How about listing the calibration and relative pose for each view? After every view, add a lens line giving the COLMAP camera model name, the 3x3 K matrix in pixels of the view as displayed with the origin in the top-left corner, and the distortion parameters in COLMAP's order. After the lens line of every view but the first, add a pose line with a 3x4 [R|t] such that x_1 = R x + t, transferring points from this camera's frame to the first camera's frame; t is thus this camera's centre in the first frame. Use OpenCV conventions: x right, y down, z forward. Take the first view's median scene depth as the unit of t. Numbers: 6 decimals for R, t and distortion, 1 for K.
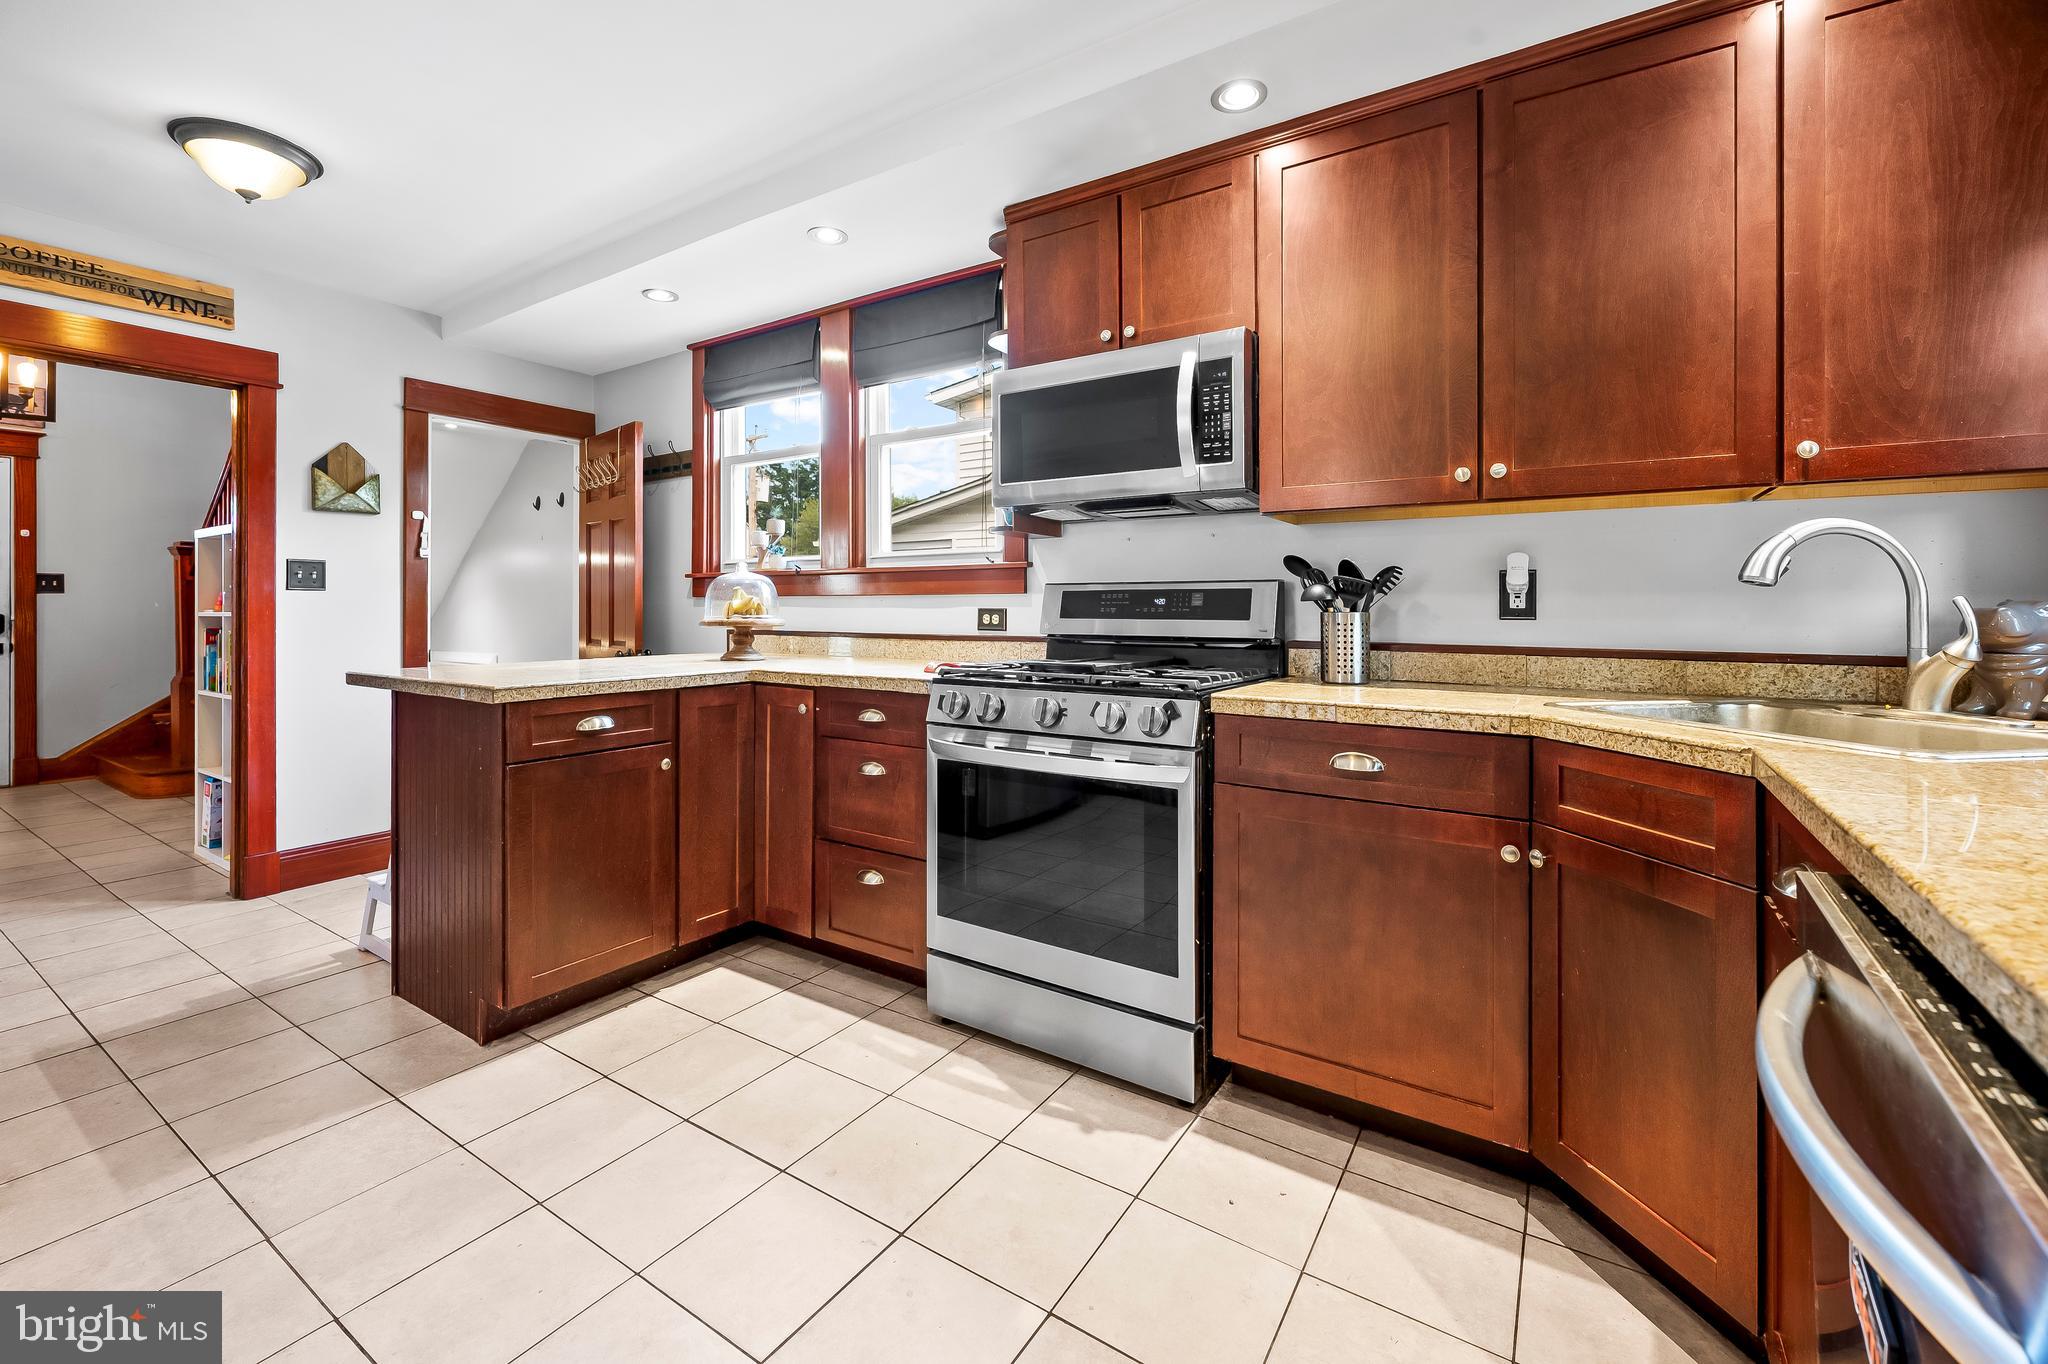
lens RADIAL K [[838.4, 0, 1029.7], [0, 838.4, 614.0], [0, 0, 1]] dist [-0.001738, -0.000534]
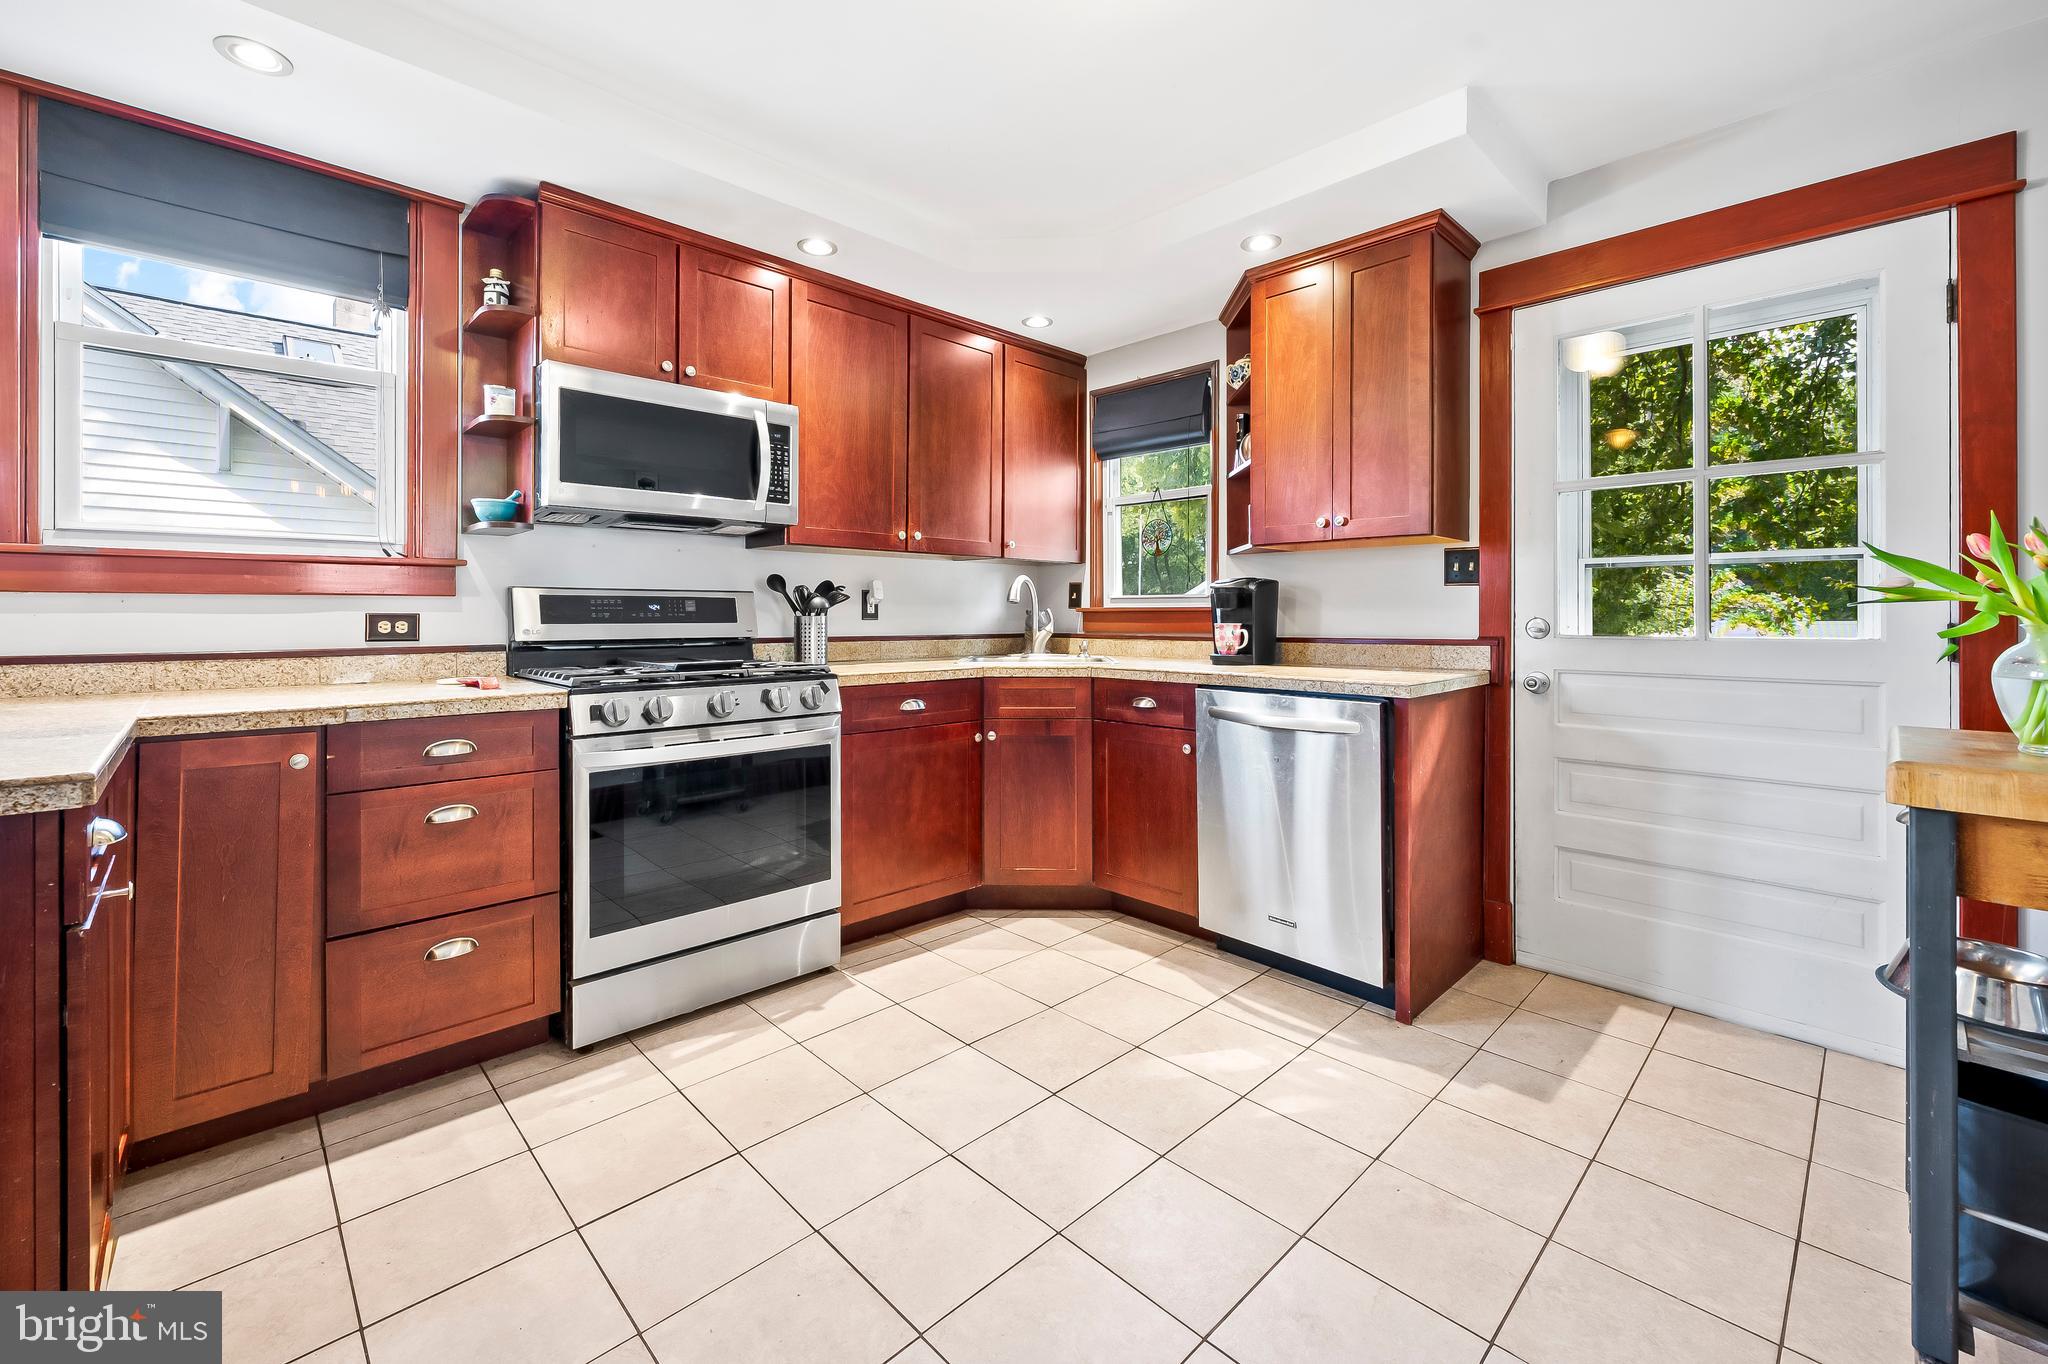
lens RADIAL K [[838.4, 0, 1026.3], [0, 838.4, 620.7], [0, 0, 1]] dist [-0.001738, -0.000534]
pose [[0.225812, -0.010572, 0.974114, -0.973193], [0.006374, 0.999936, 0.009374, -0.005366], [-0.974150, 0.004093, 0.225865, 0.323636]]
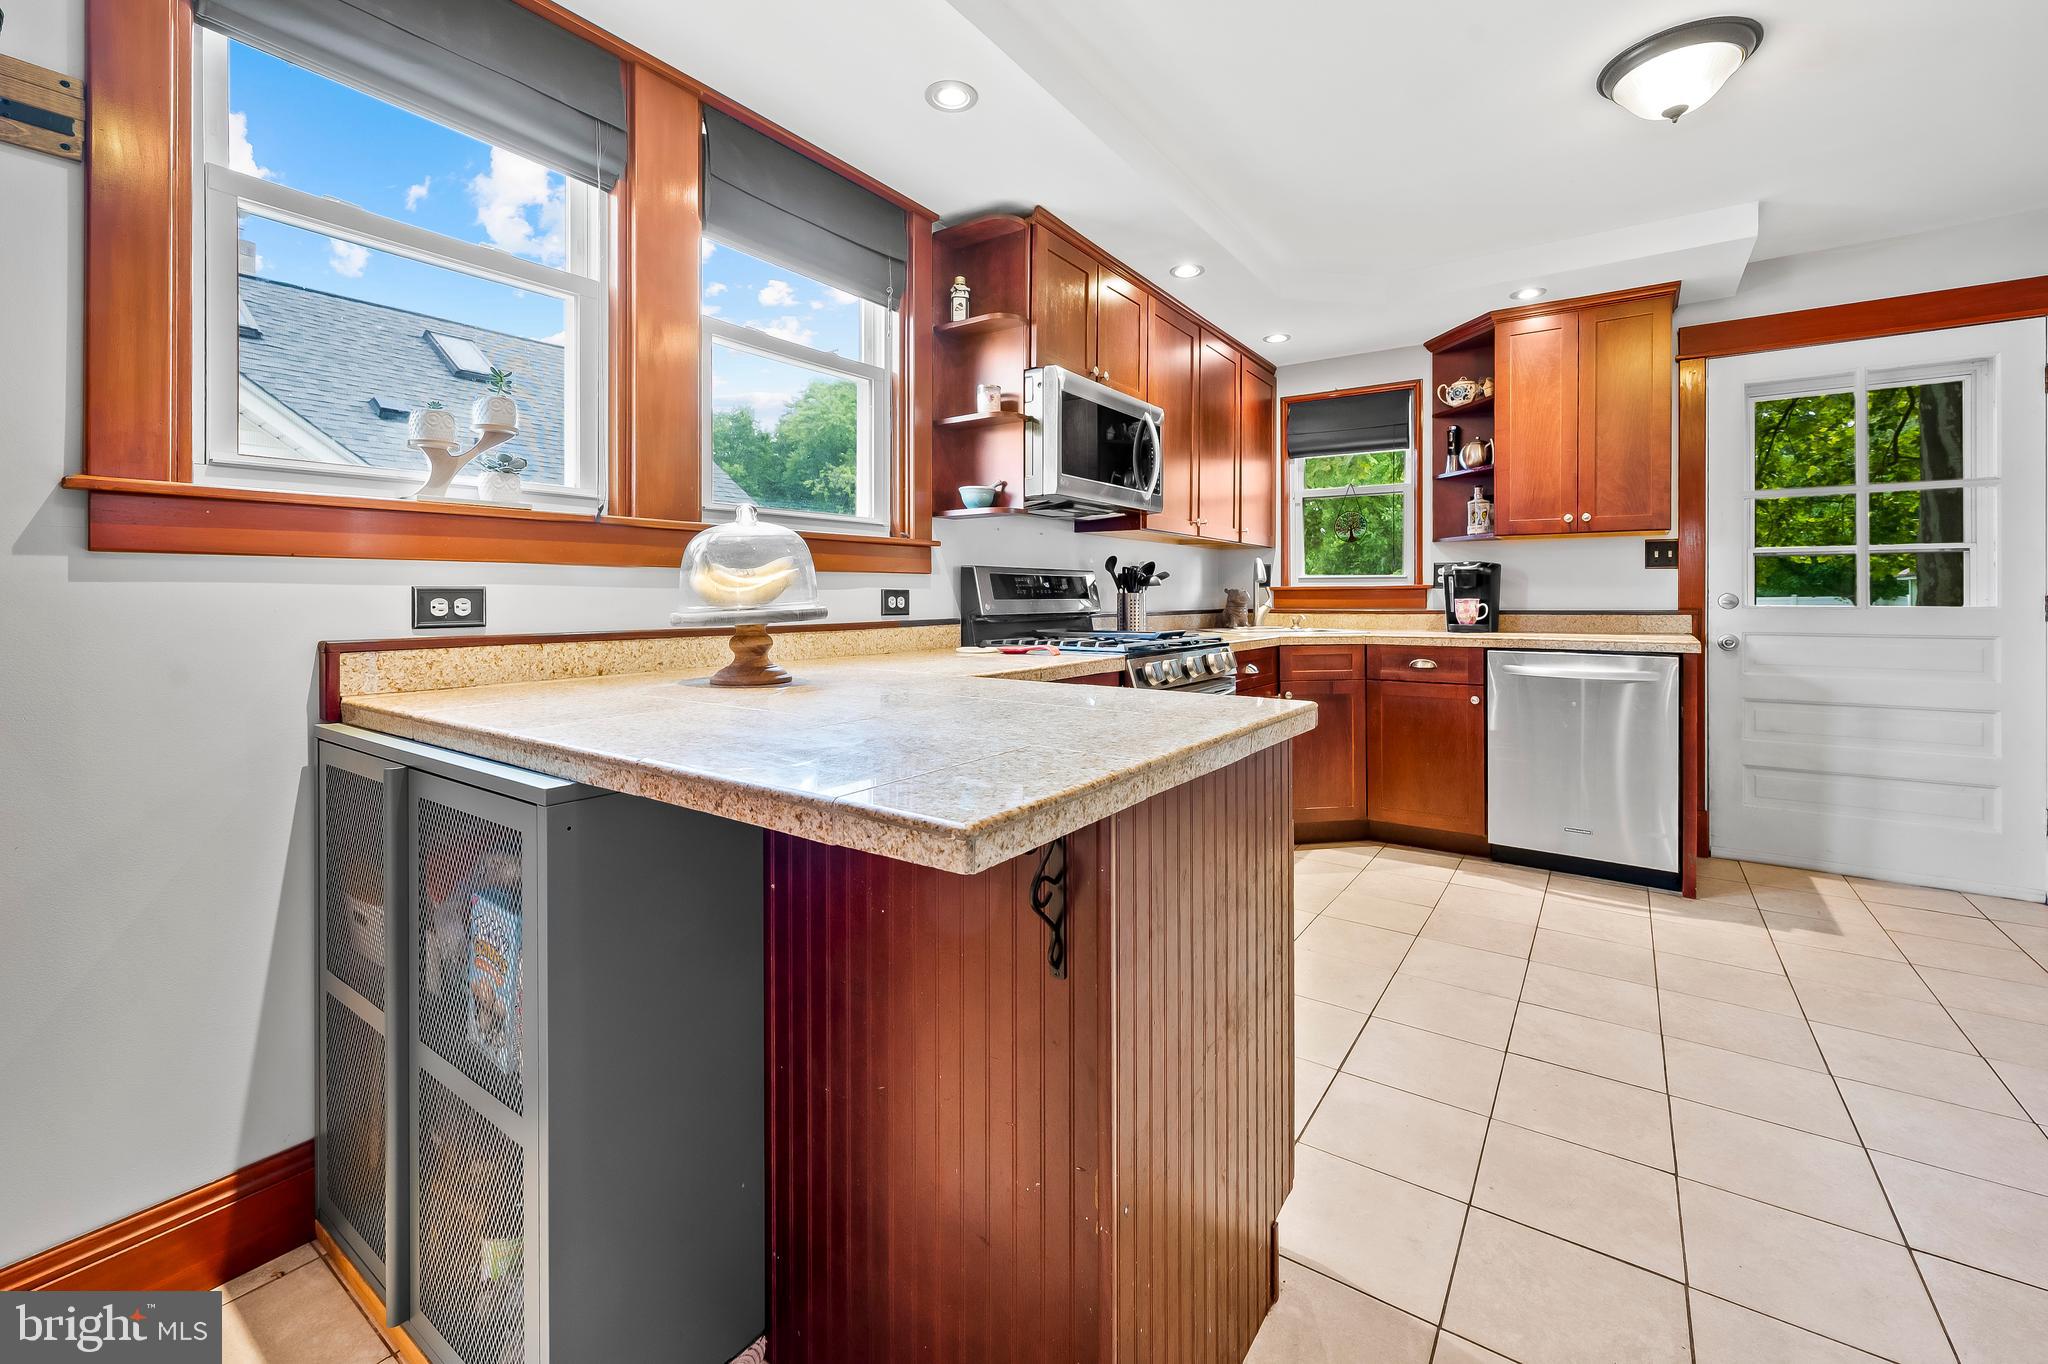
lens RADIAL K [[838.4, 0, 1025.8], [0, 838.4, 603.2], [0, 0, 1]] dist [-0.001738, -0.000534]
pose [[0.040957, -0.011052, 0.999100, -1.288045], [0.007653, 0.999913, 0.010747, -0.001773], [-0.999132, 0.007205, 0.041038, 1.172072]]
